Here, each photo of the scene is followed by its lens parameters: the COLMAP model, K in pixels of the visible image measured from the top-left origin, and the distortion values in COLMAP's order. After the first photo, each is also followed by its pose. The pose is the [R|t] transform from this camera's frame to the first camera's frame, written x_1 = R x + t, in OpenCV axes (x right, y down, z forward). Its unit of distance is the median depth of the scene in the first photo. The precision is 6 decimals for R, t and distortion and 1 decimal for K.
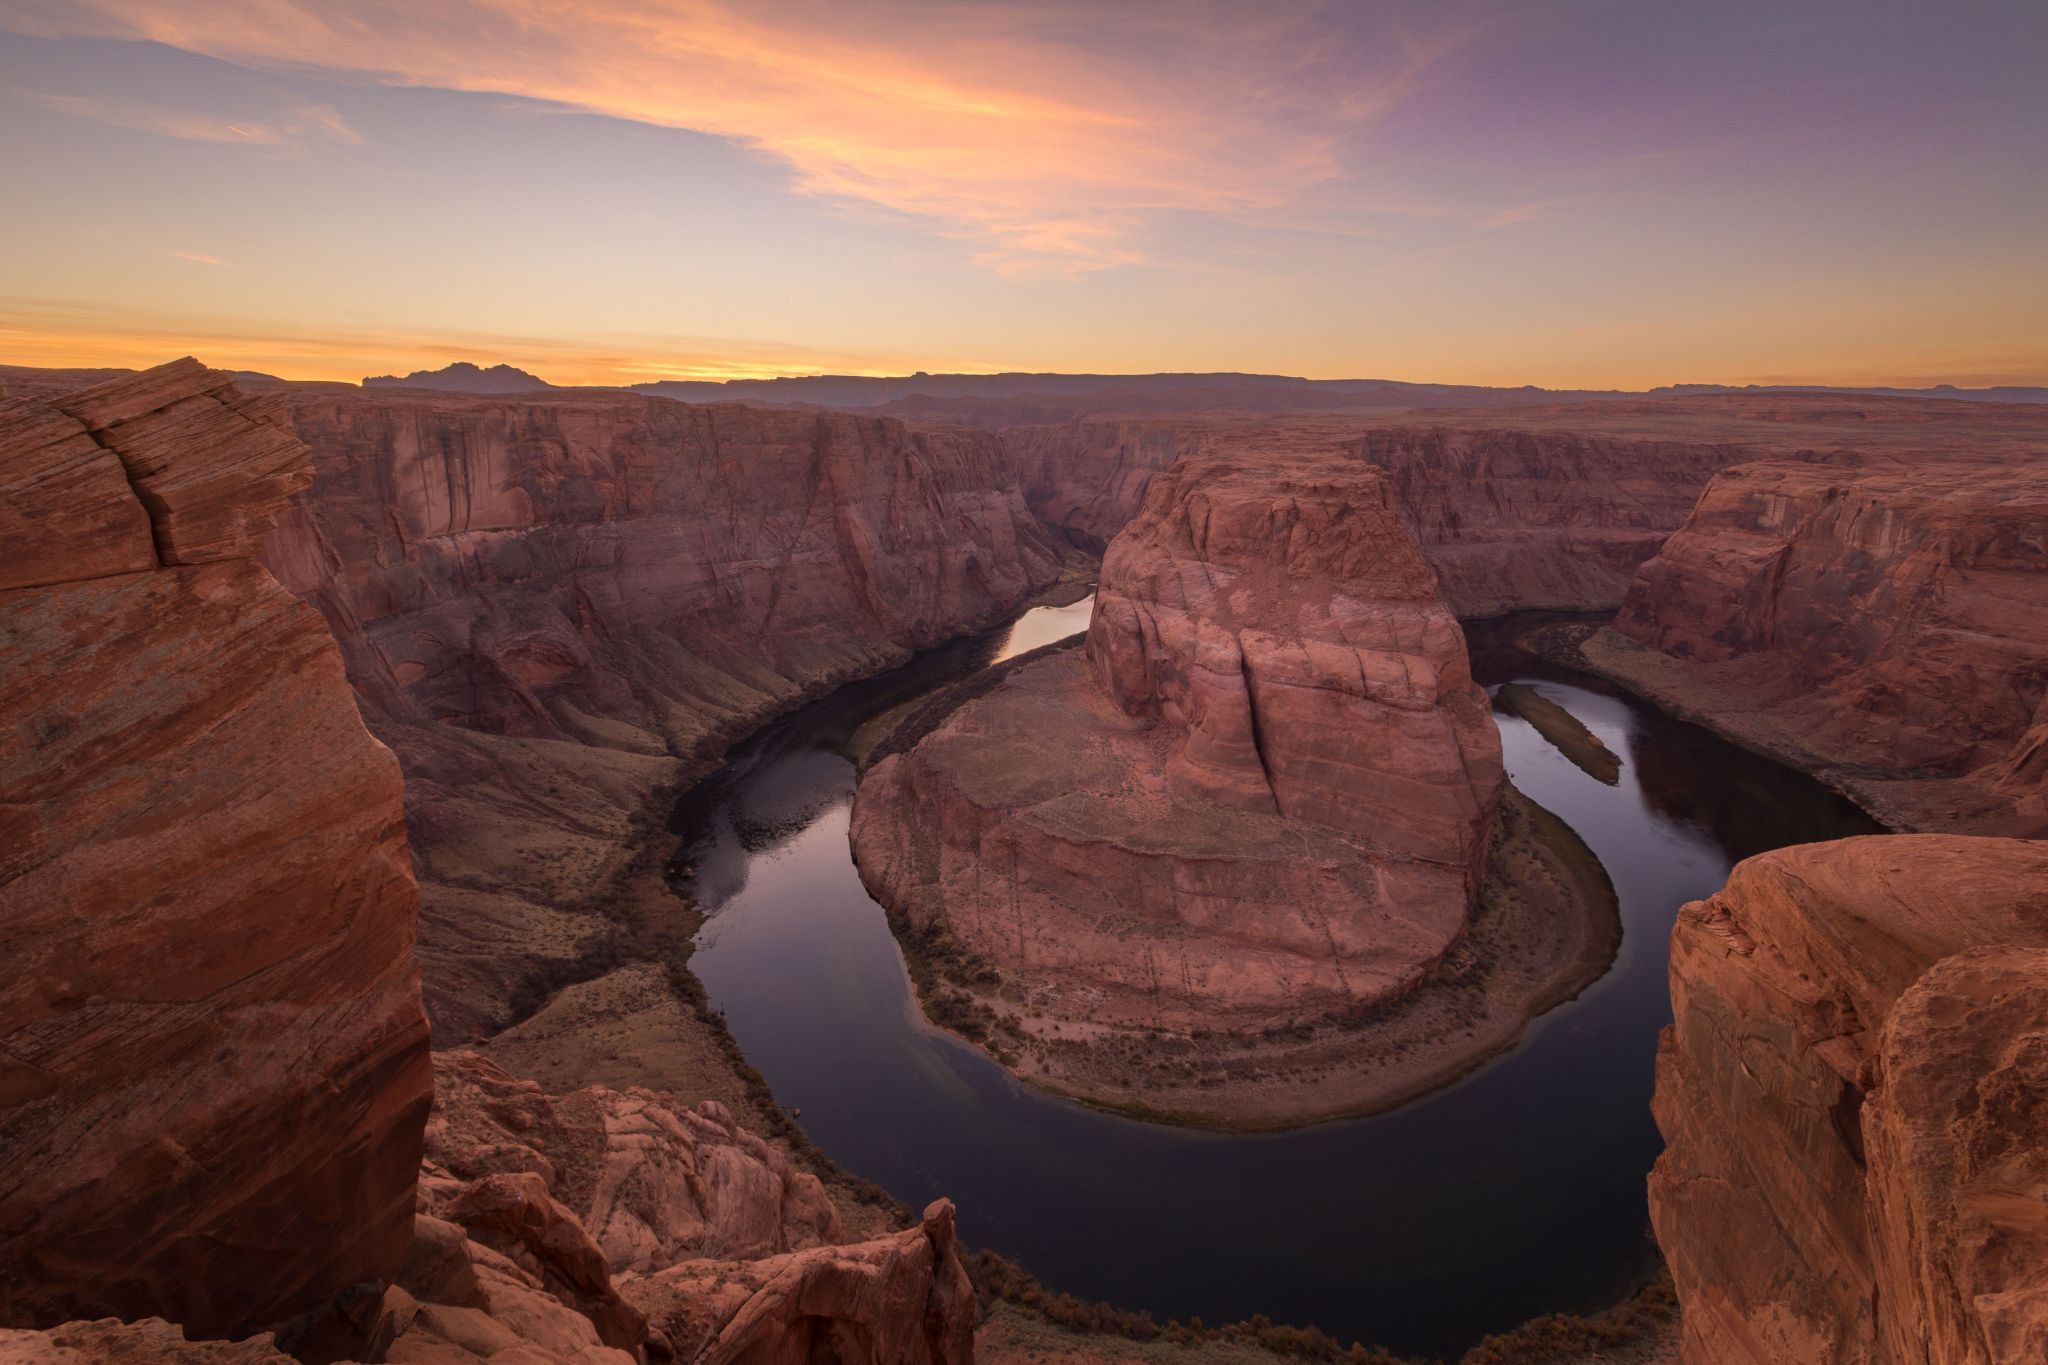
lens RADIAL K [[954.2, 0, 1018.8], [0, 954.2, 681.3], [0, 0, 1]] dist [0.010055, -0.000557]
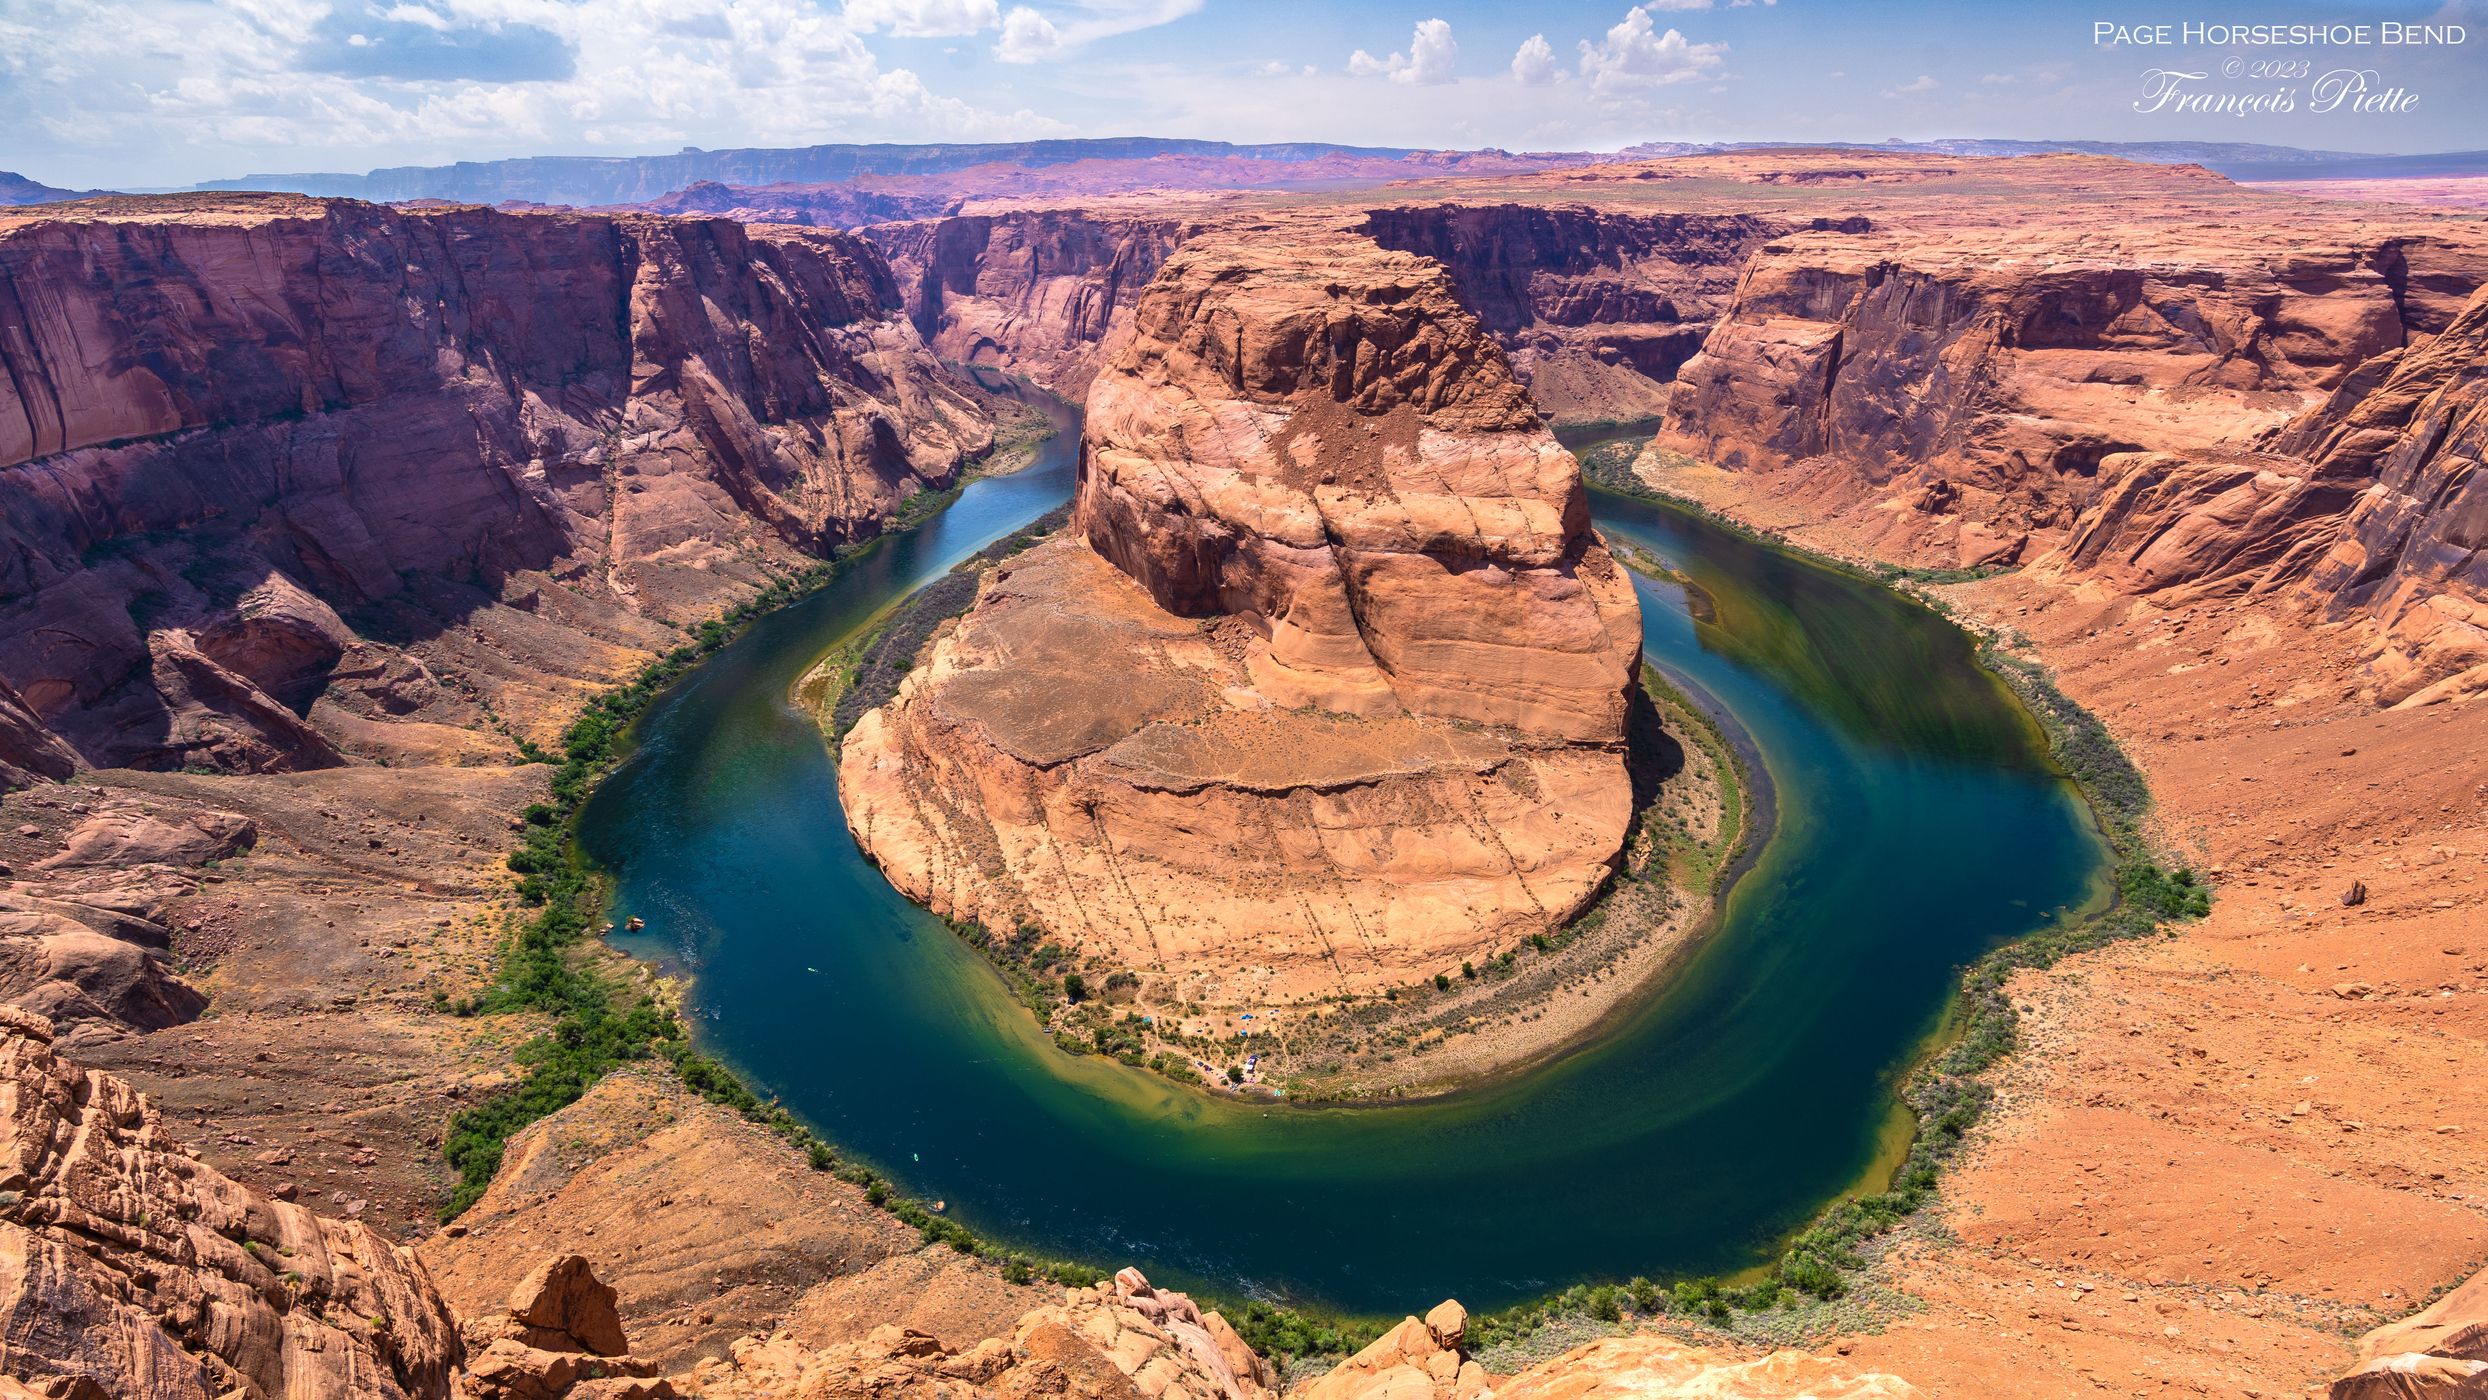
lens RADIAL K [[1181.8, 0, 1245.1], [0, 1181.8, 789.6], [0, 0, 1]] dist [-0.013206, 0.008028]
pose [[0.951022, -0.166816, 0.260247, -0.114850], [0.114315, 0.972000, 0.205302, -0.018886], [-0.287208, -0.165497, 0.943463, 0.065048]]
